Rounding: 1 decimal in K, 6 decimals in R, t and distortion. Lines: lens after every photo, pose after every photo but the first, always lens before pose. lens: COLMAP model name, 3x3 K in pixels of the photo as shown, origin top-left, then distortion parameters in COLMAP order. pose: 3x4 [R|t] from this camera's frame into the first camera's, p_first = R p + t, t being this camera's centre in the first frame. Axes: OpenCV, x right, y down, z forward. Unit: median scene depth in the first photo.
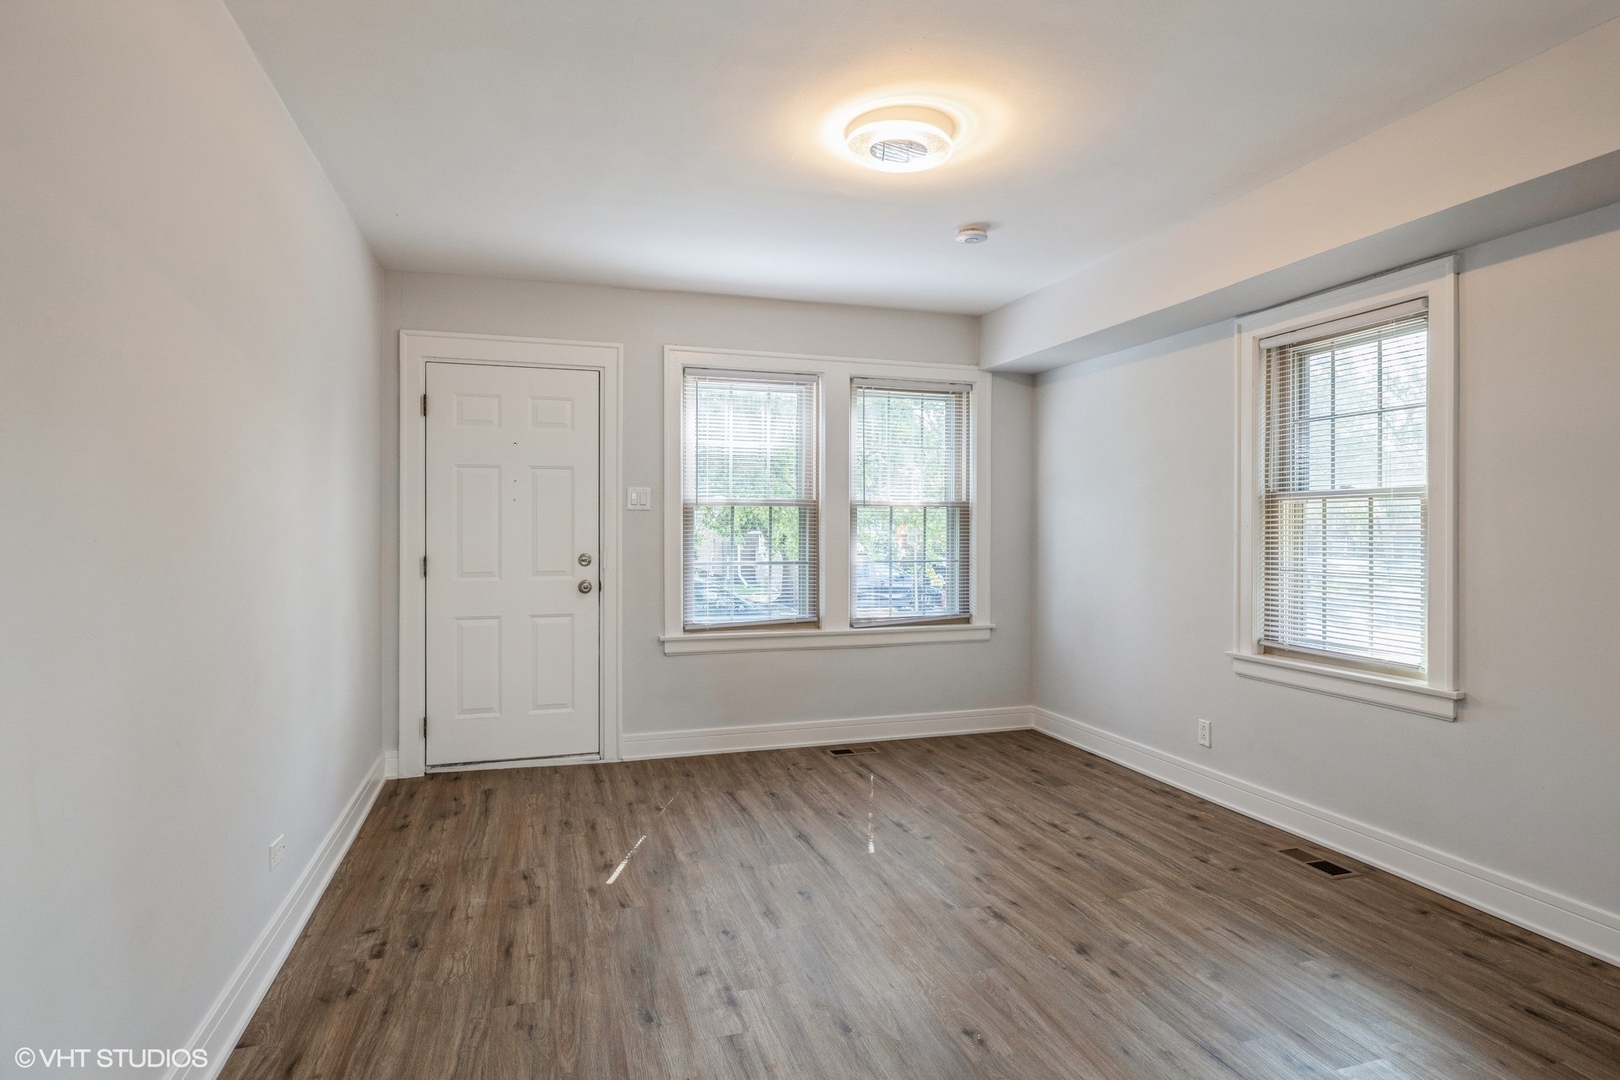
lens RADIAL K [[911.9, 0, 808.5], [0, 911.9, 536.1], [0, 0, 1]] dist [0.000246, -0.000766]
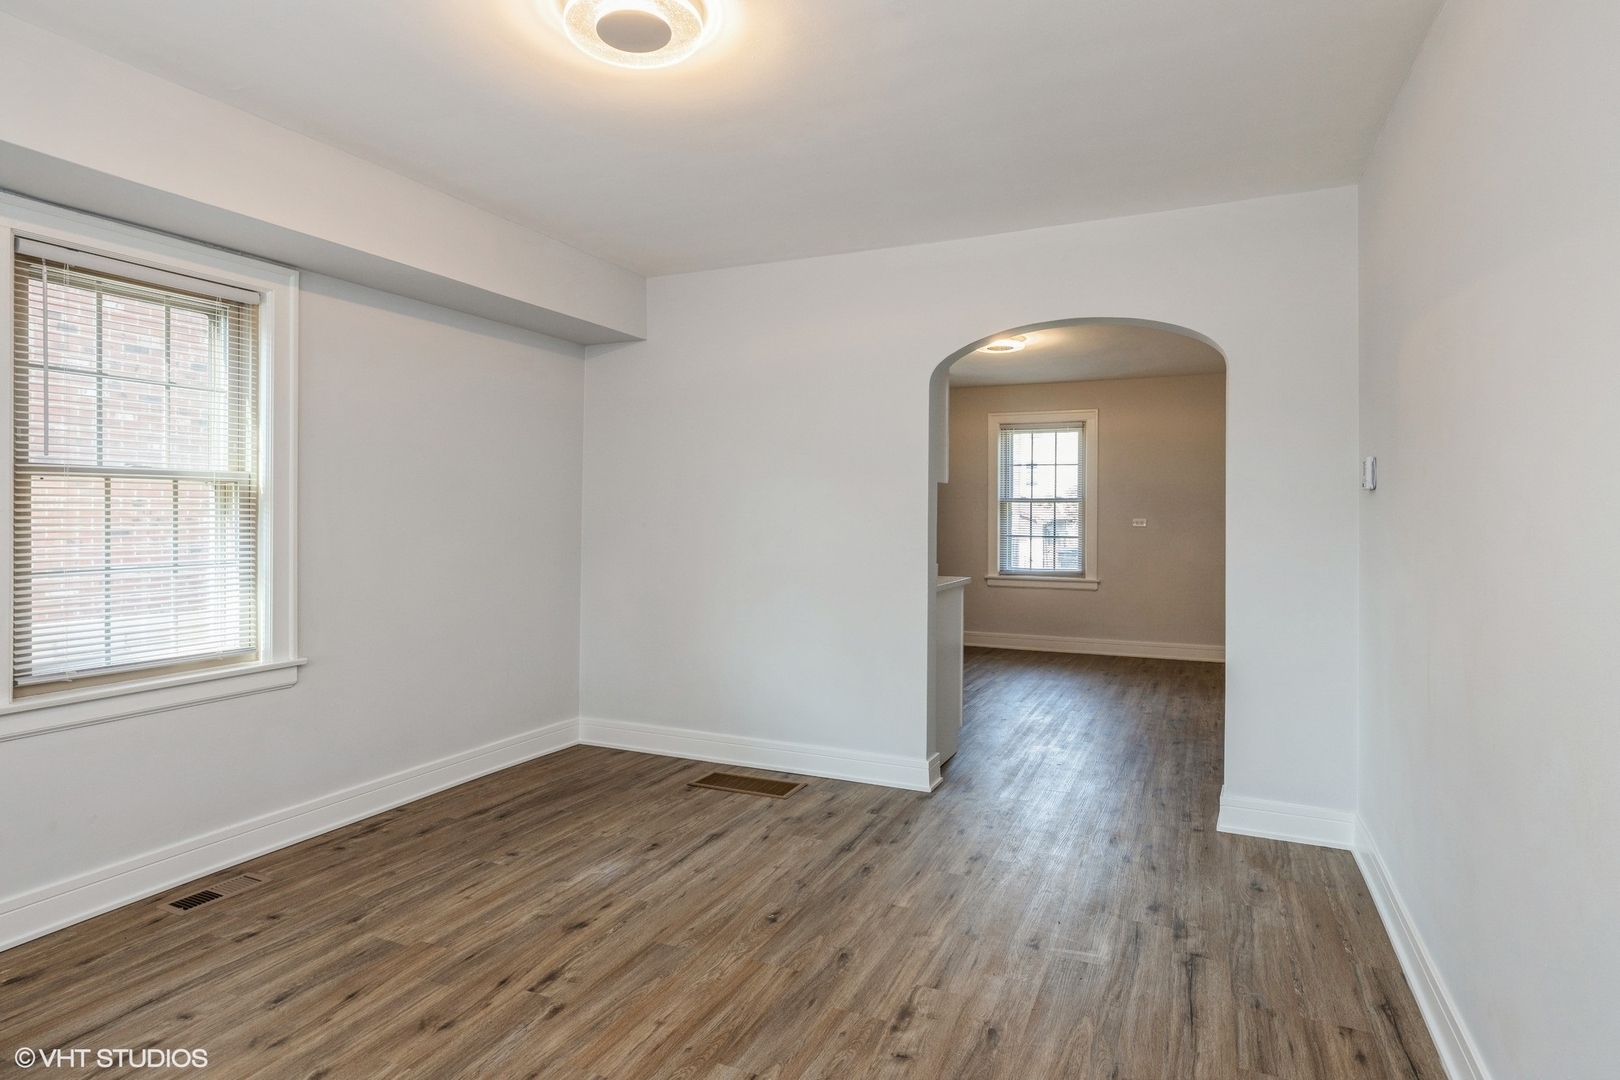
lens RADIAL K [[911.9, 0, 814.4], [0, 911.9, 525.4], [0, 0, 1]] dist [0.000246, -0.000766]
pose [[-0.766946, -0.012692, 0.641586, -0.498943], [0.003591, 0.999704, 0.024068, -0.018956], [-0.641701, 0.020763, -0.766674, 1.439446]]
